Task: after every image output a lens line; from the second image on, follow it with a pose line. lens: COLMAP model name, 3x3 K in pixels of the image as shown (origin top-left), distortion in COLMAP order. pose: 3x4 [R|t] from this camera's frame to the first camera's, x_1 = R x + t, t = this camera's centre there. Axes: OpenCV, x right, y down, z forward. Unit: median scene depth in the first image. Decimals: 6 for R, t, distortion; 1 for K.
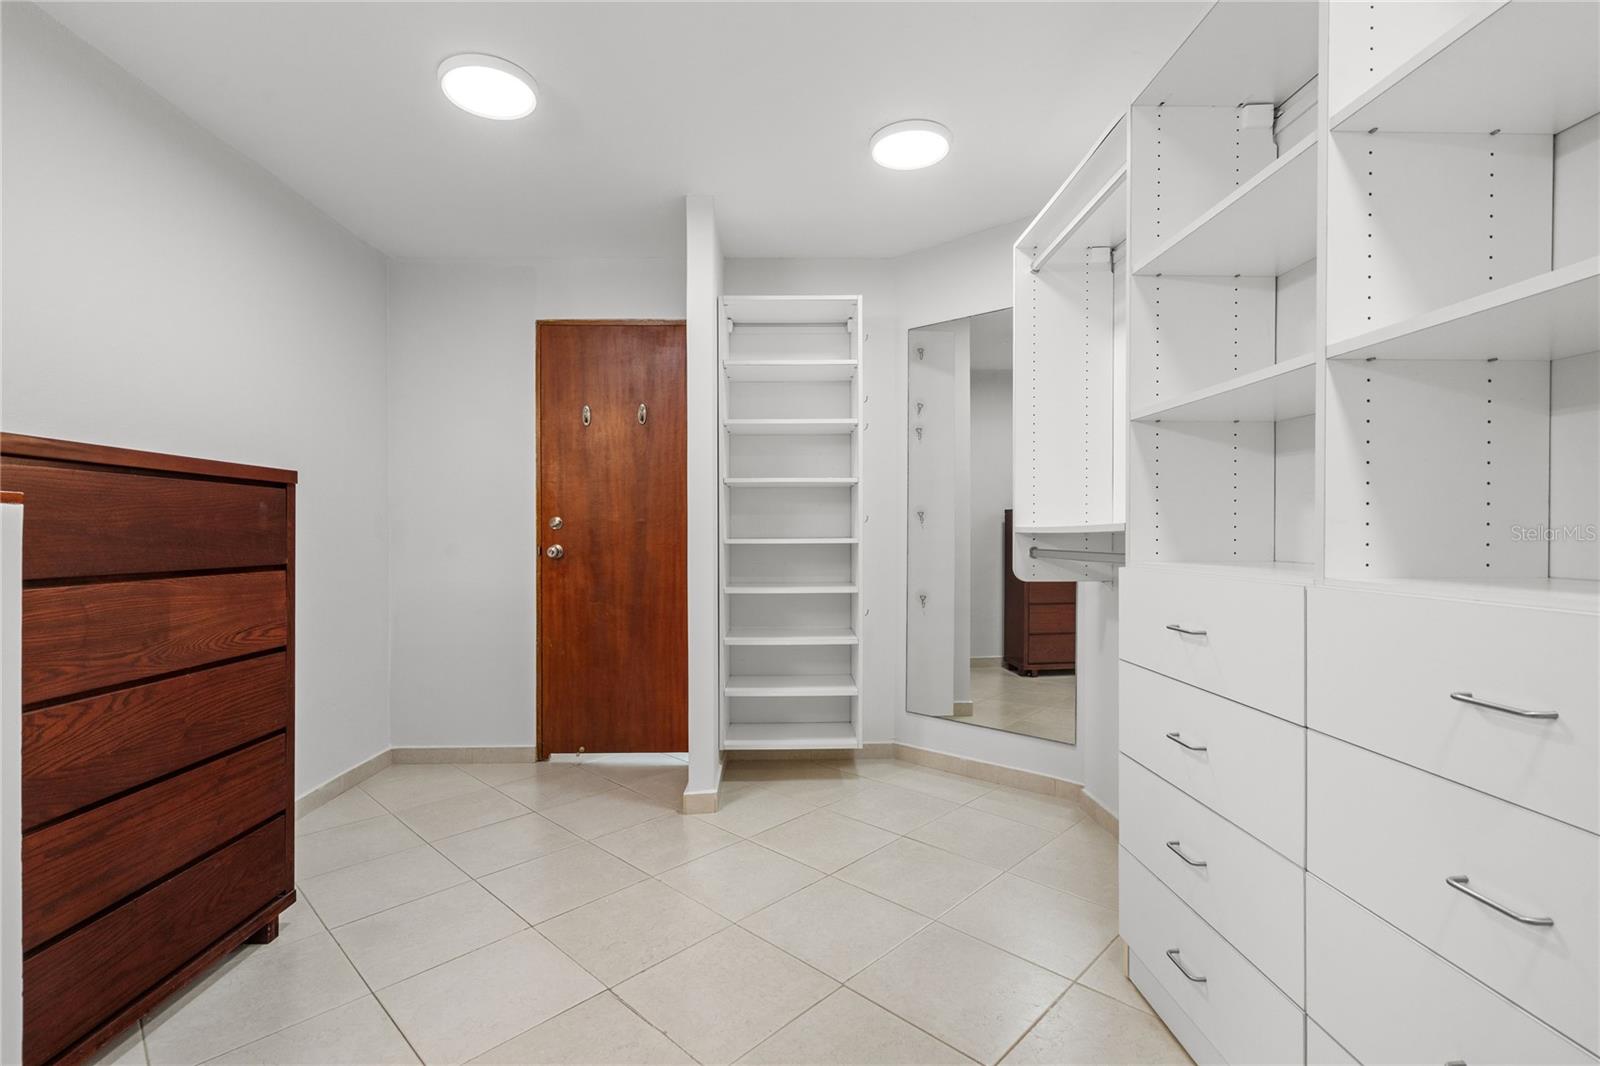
lens RADIAL K [[732.7, 0, 800.8], [0, 732.7, 535.3], [0, 0, 1]] dist [-0.005537, 0.000742]
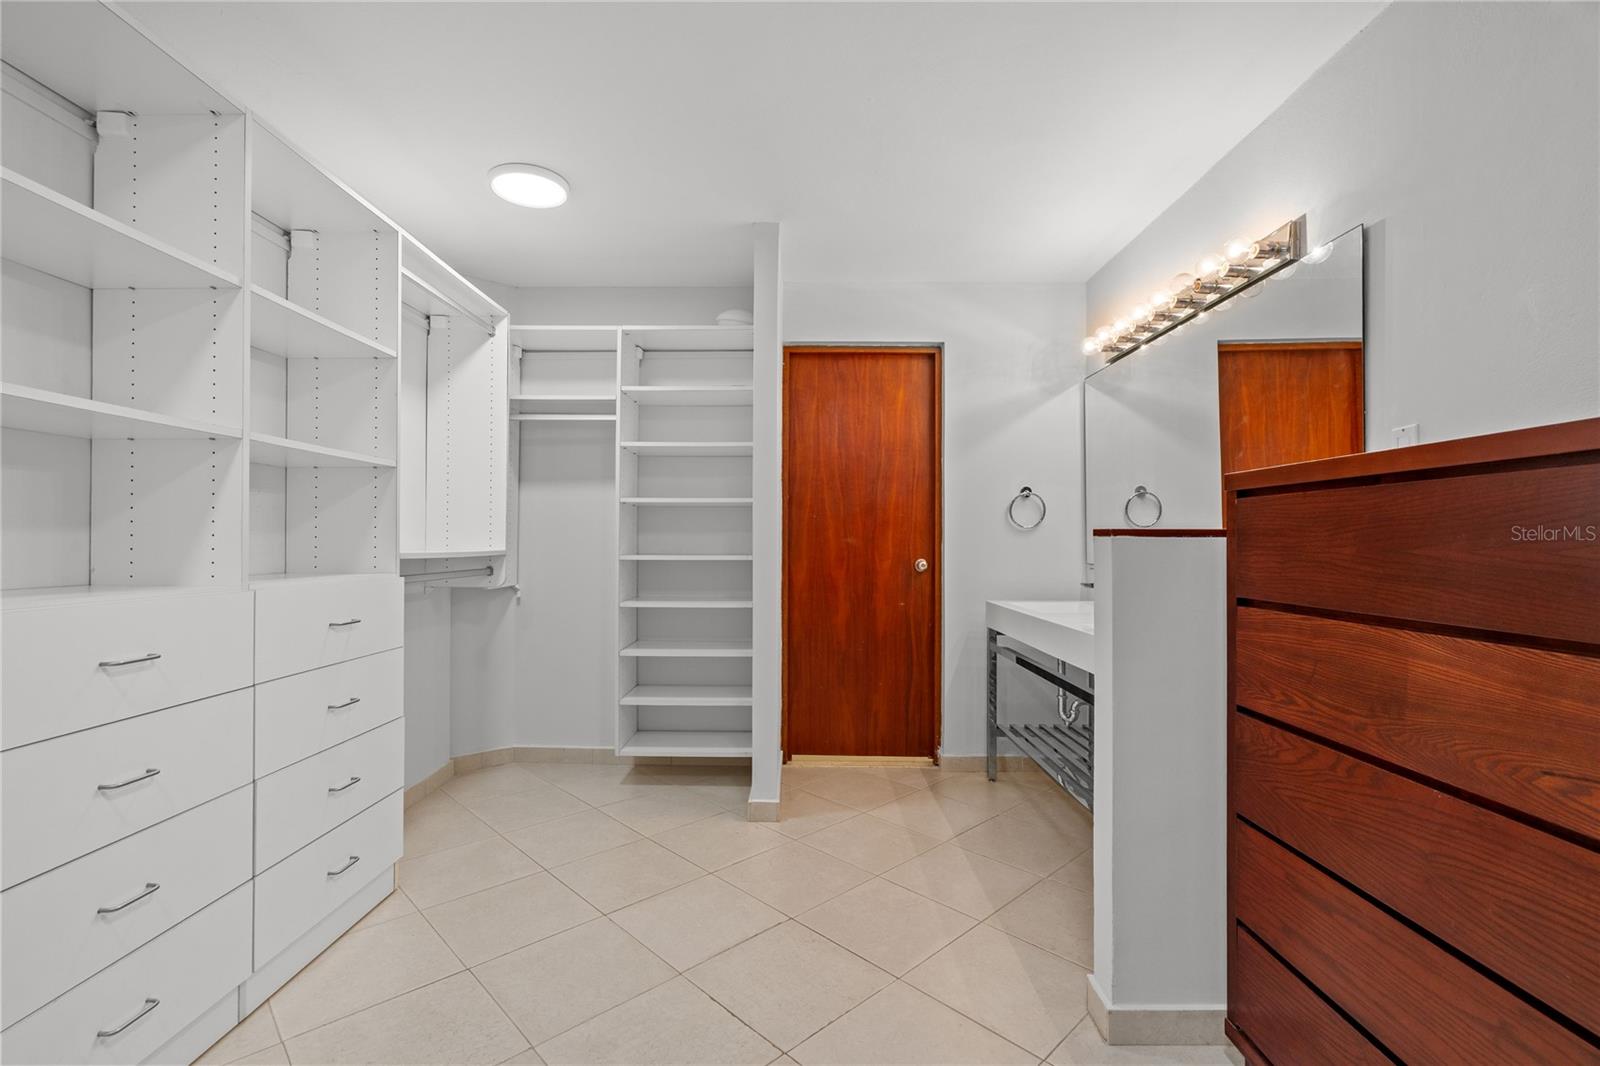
lens RADIAL K [[732.7, 0, 797.7], [0, 732.7, 537.6], [0, 0, 1]] dist [-0.005537, 0.000742]
pose [[-0.999223, -0.001718, 0.039374, -0.356294], [-0.001859, 0.999992, -0.003546, -0.025458], [-0.039367, -0.003617, -0.999218, 1.855216]]
